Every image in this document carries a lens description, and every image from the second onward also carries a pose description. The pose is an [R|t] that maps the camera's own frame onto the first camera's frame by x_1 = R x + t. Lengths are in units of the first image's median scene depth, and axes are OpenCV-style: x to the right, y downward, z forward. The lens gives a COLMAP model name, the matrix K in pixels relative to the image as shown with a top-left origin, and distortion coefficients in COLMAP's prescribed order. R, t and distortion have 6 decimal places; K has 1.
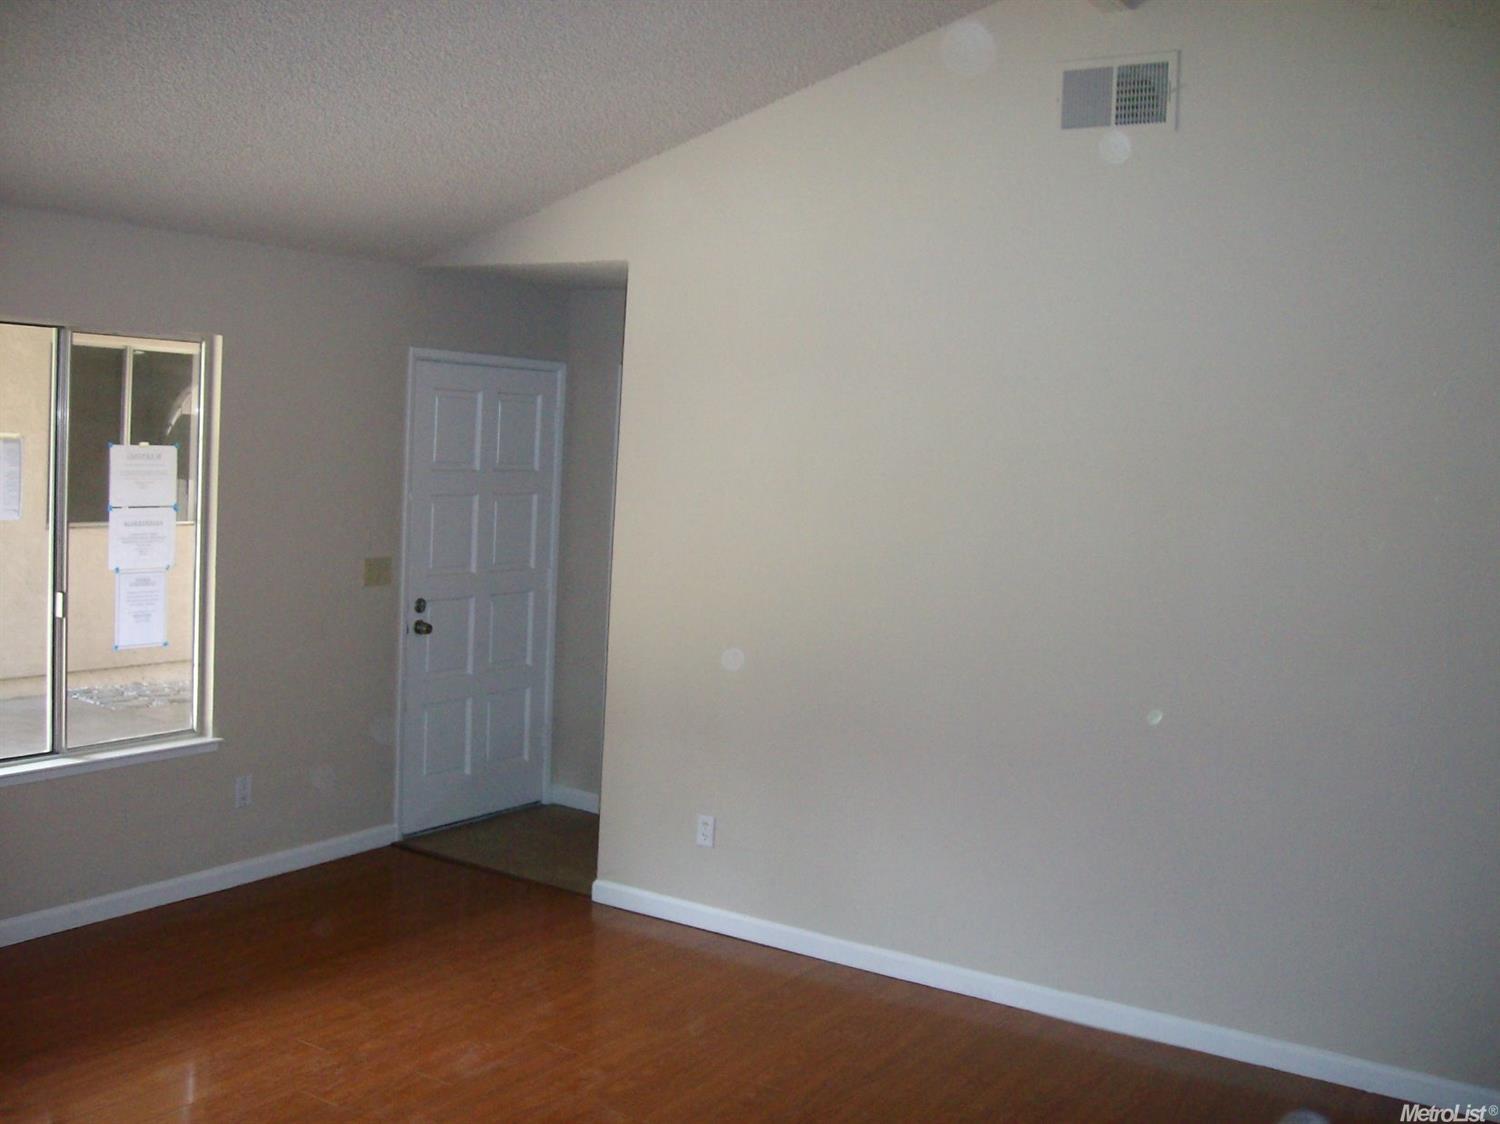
lens RADIAL K [[1550.4, 0, 748.5], [0, 1550.4, 561.8], [0, 0, 1]] dist [-0.088181, 0.000000]
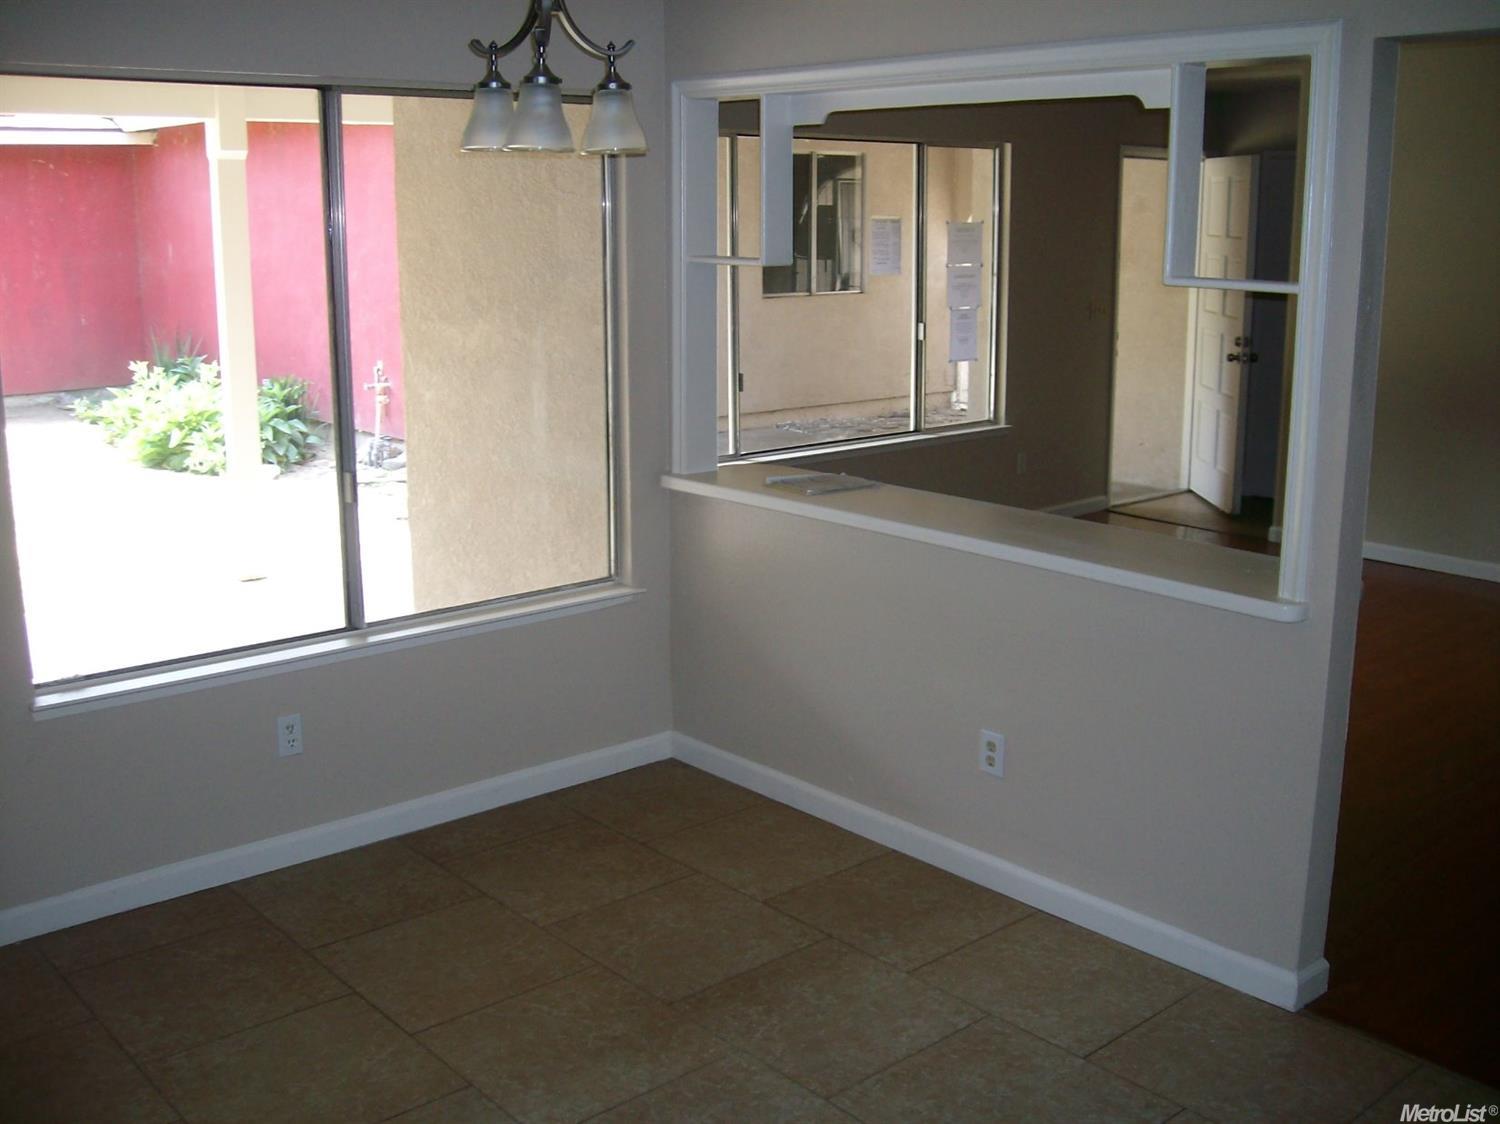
lens RADIAL K [[1550.4, 0, 751.5], [0, 1550.4, 559.6], [0, 0, 1]] dist [-0.088181, 0.000000]
pose [[0.958779, 0.015035, -0.283755, -0.171080], [0.023698, 0.990889, 0.132577, 0.043435], [0.283163, -0.133837, 0.949687, -0.504415]]
